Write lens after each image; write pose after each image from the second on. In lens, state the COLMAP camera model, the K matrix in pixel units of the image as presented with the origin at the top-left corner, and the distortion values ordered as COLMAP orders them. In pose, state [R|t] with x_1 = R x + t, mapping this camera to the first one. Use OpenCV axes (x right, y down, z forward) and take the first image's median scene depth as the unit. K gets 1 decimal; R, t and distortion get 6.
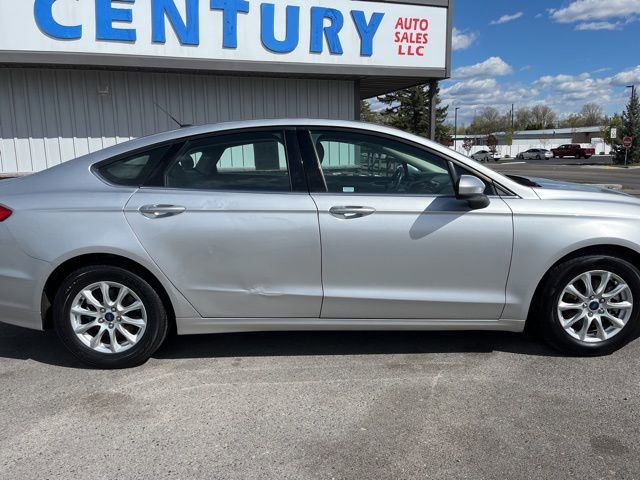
lens RADIAL K [[482.2, 0, 318.5], [0, 482.2, 239.2], [0, 0, 1]] dist [0.068930, -0.091427]
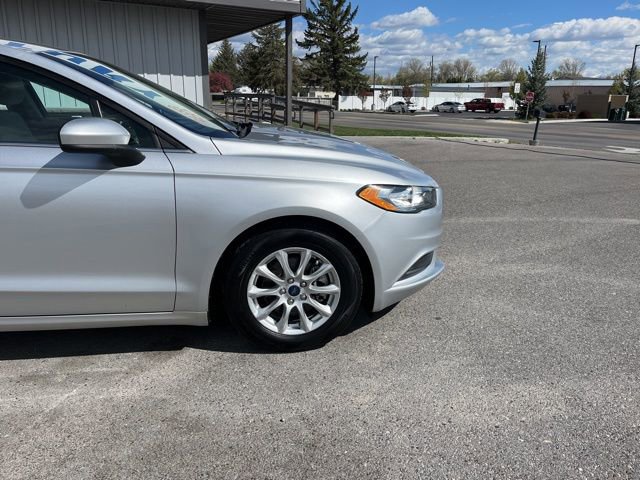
lens RADIAL K [[482.2, 0, 315.1], [0, 482.2, 236.5], [0, 0, 1]] dist [0.068930, -0.091427]
pose [[0.990066, -0.006481, 0.140453, 0.311891], [-0.007204, 0.995287, 0.096708, -0.018674], [-0.140418, -0.096759, 0.985353, 0.143748]]
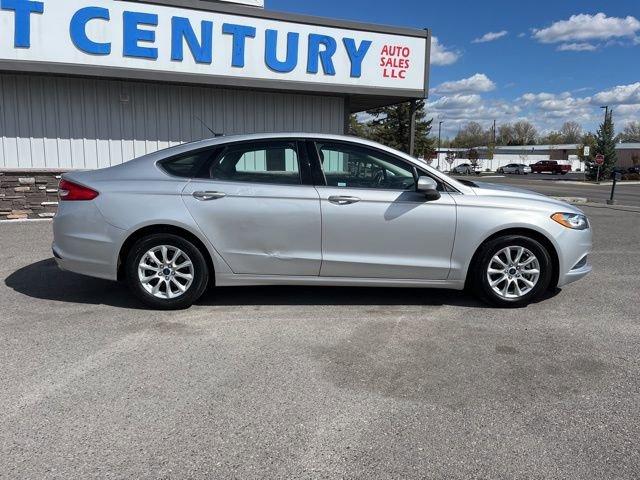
lens RADIAL K [[482.2, 0, 322.0], [0, 482.2, 236.1], [0, 0, 1]] dist [0.068930, -0.091427]
pose [[0.998932, 0.025380, 0.038598, -0.028928], [-0.024479, 0.999421, -0.023652, 0.051440], [-0.039176, 0.022681, 0.998975, -0.248930]]
